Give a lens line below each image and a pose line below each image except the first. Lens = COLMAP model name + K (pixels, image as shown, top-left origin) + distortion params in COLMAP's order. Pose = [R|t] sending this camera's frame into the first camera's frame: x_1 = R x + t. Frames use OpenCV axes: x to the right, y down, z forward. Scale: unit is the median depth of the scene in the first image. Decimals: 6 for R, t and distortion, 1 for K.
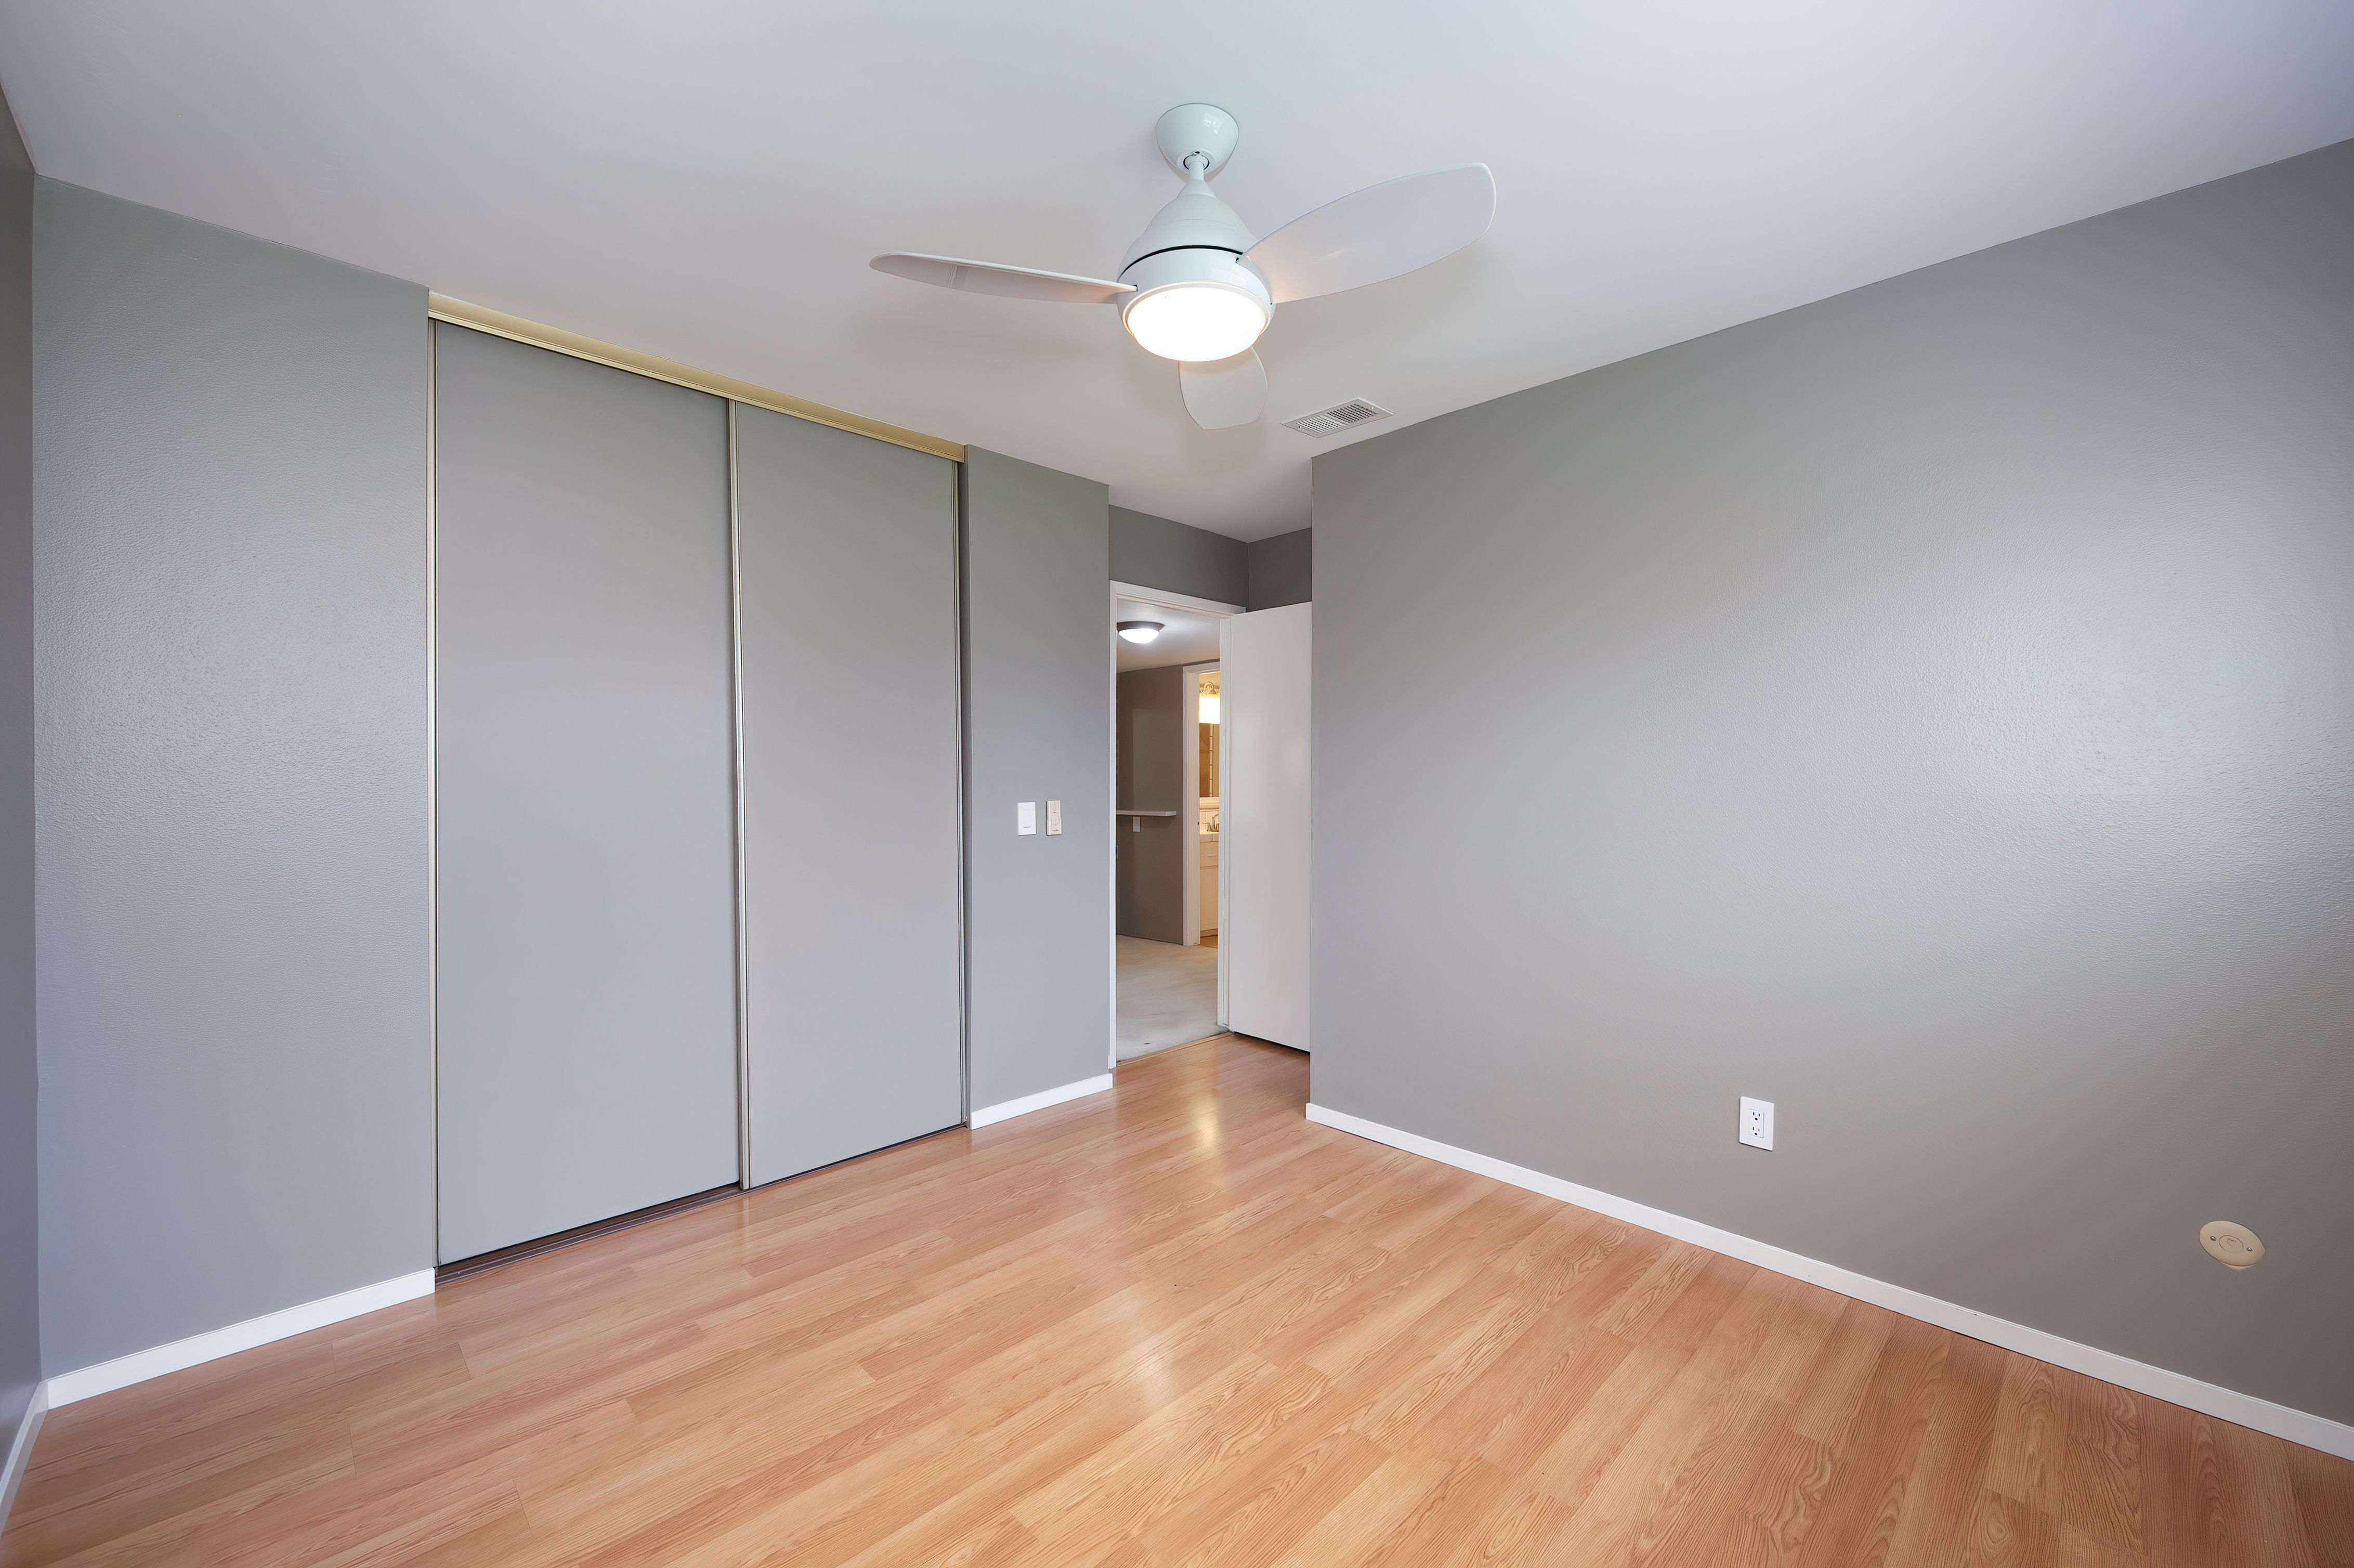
lens RADIAL K [[930.4, 0, 1182.9], [0, 930.4, 793.3], [0, 0, 1]] dist [-0.001832, -0.000275]
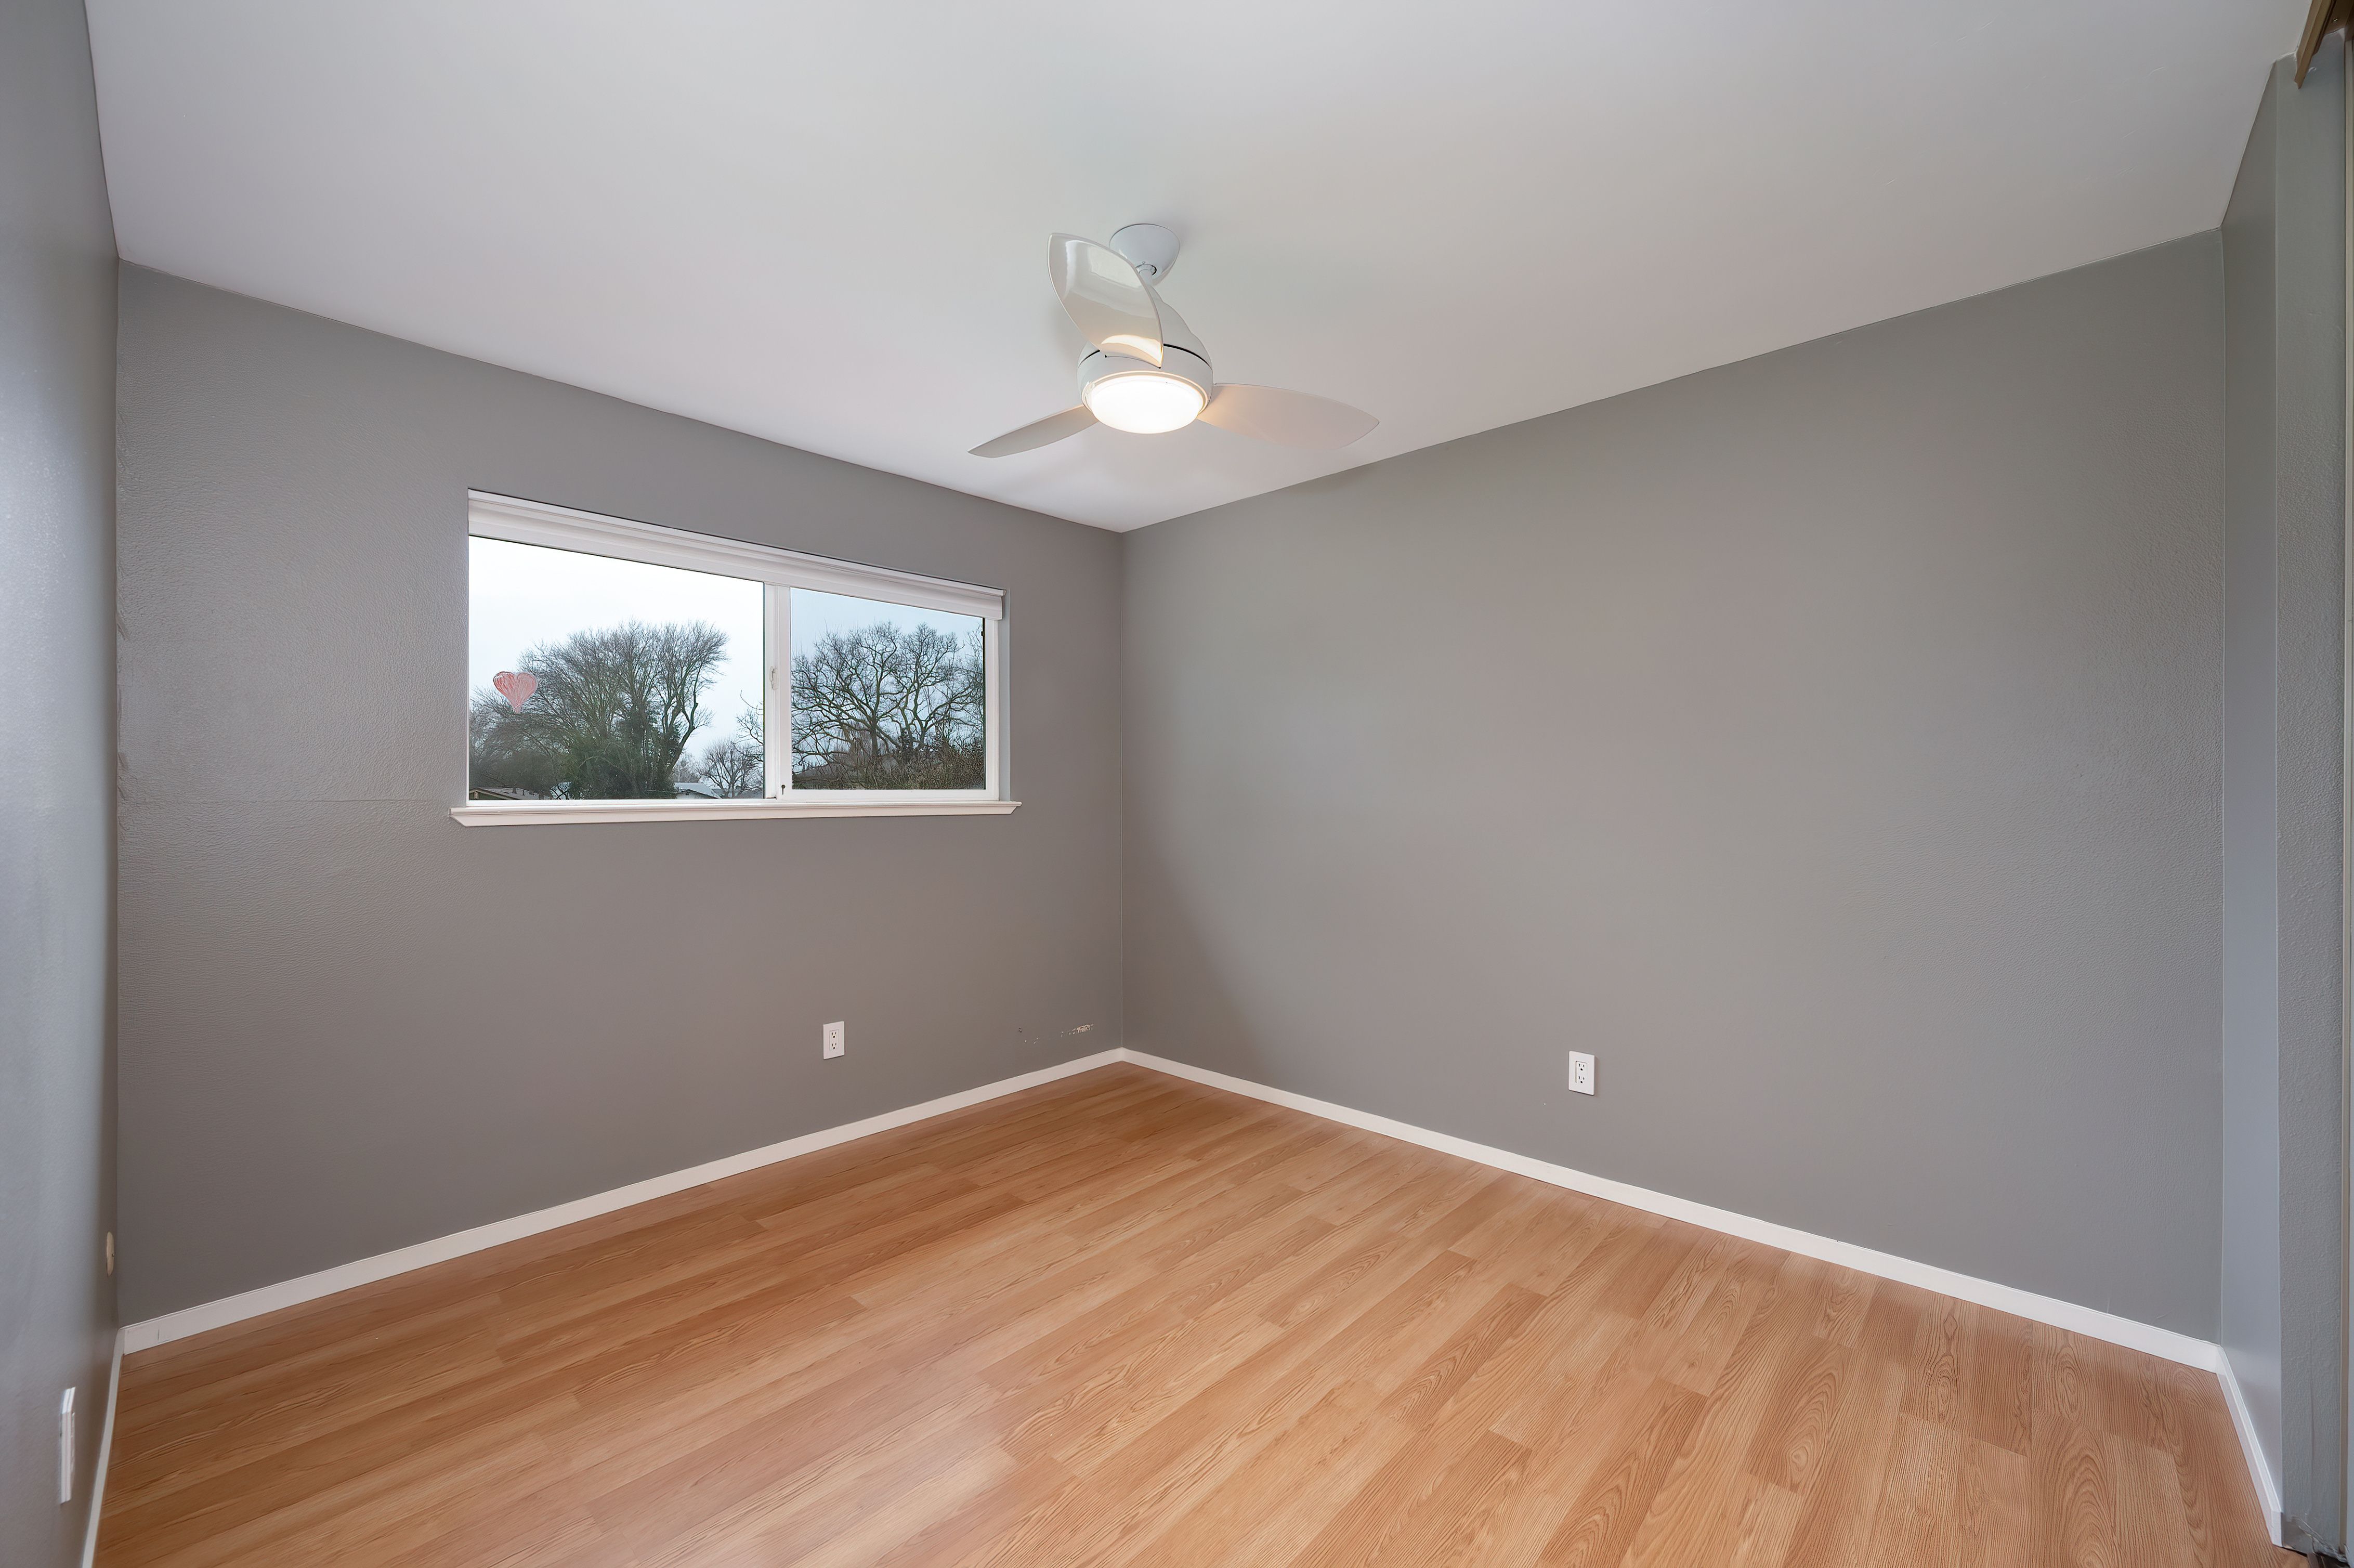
lens RADIAL K [[930.4, 0, 1182.9], [0, 930.4, 793.3], [0, 0, 1]] dist [-0.001832, -0.000275]
pose [[-0.998932, 0.000726, -0.046188, 0.020785], [0.000253, 0.999947, 0.010256, -0.019386], [0.046193, 0.010233, -0.998880, 2.037747]]
